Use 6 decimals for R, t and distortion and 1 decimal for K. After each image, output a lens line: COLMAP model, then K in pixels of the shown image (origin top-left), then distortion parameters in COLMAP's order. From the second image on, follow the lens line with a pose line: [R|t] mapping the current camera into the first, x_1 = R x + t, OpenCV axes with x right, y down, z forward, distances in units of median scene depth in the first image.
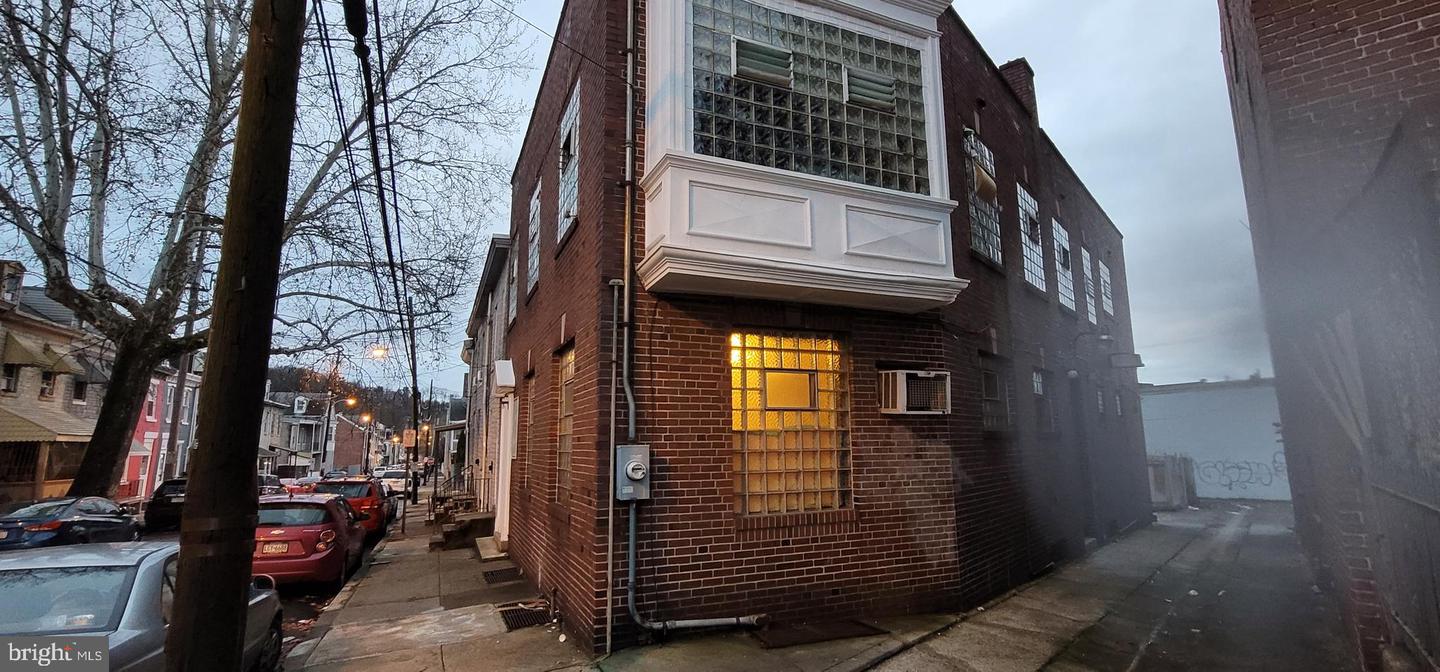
lens RADIAL K [[641.5, 0, 728.2], [0, 641.5, 338.4], [0, 0, 1]] dist [-0.008974, 0.000332]
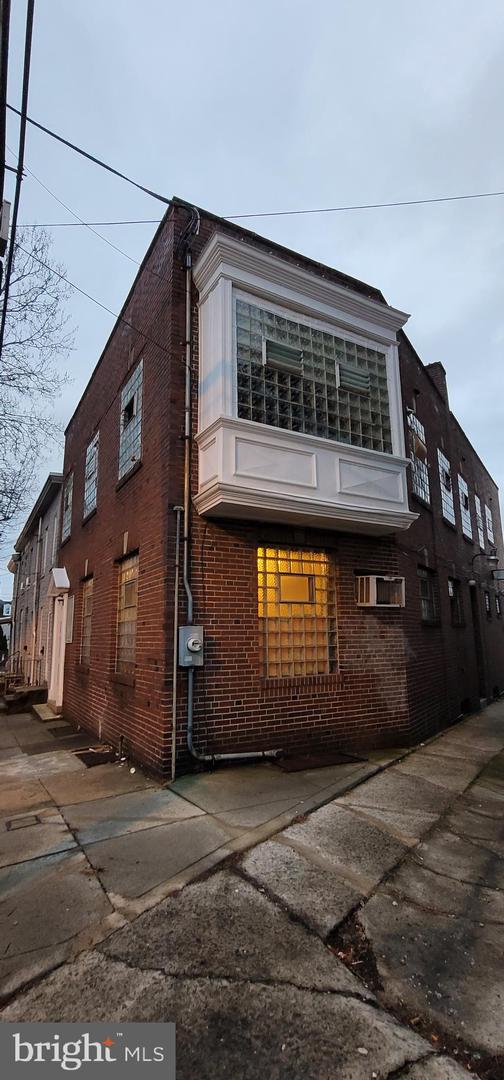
lens RADIAL K [[481.1, 0, 251.1], [0, 481.1, 546.4], [0, 0, 1]] dist [-0.008974, 0.000332]
pose [[0.995017, 0.017424, 0.098175, -0.107091], [-0.014992, 0.999564, -0.025454, 0.016056], [-0.098576, 0.023855, 0.994844, -0.038369]]
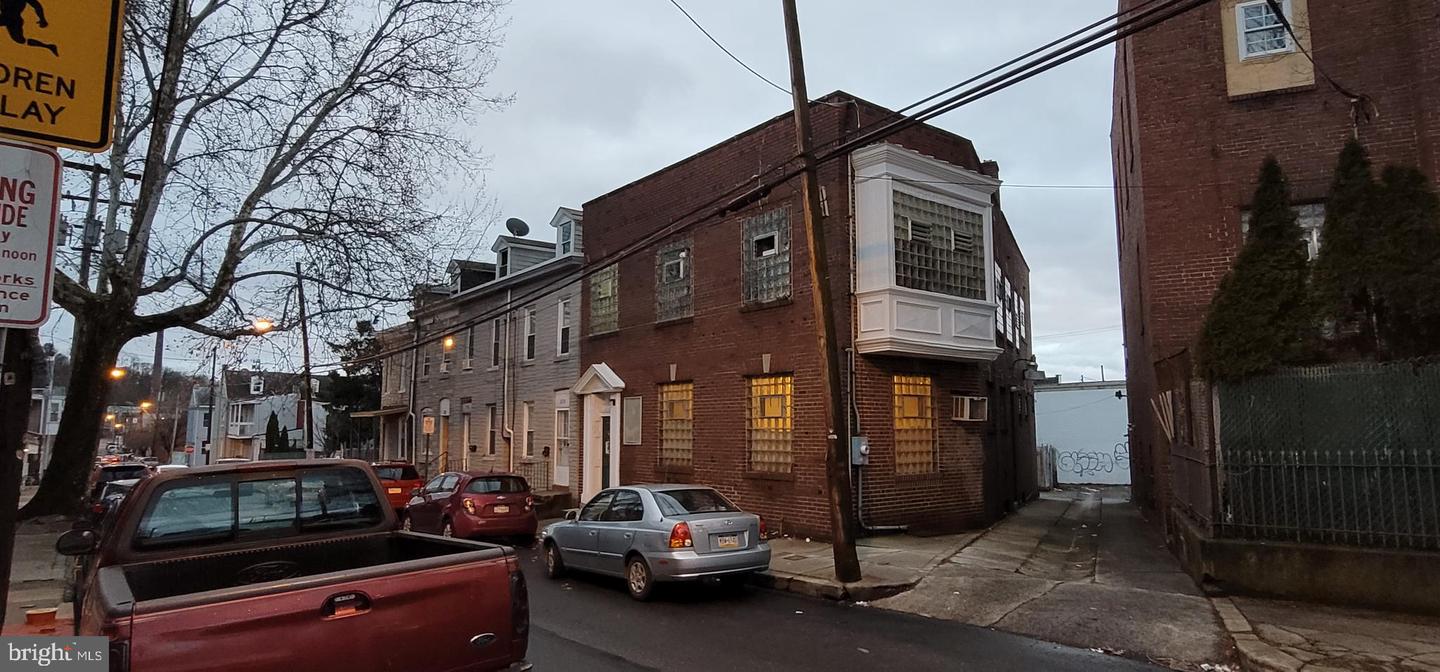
lens RADIAL K [[809.7, 0, 717.8], [0, 809.7, 341.2], [0, 0, 1]] dist [-0.014329, 0.000680]
pose [[0.966587, 0.038670, 0.253406, -1.018122], [-0.051862, 0.997613, 0.045585, -0.178510], [-0.251039, -0.057204, 0.966285, -1.047294]]
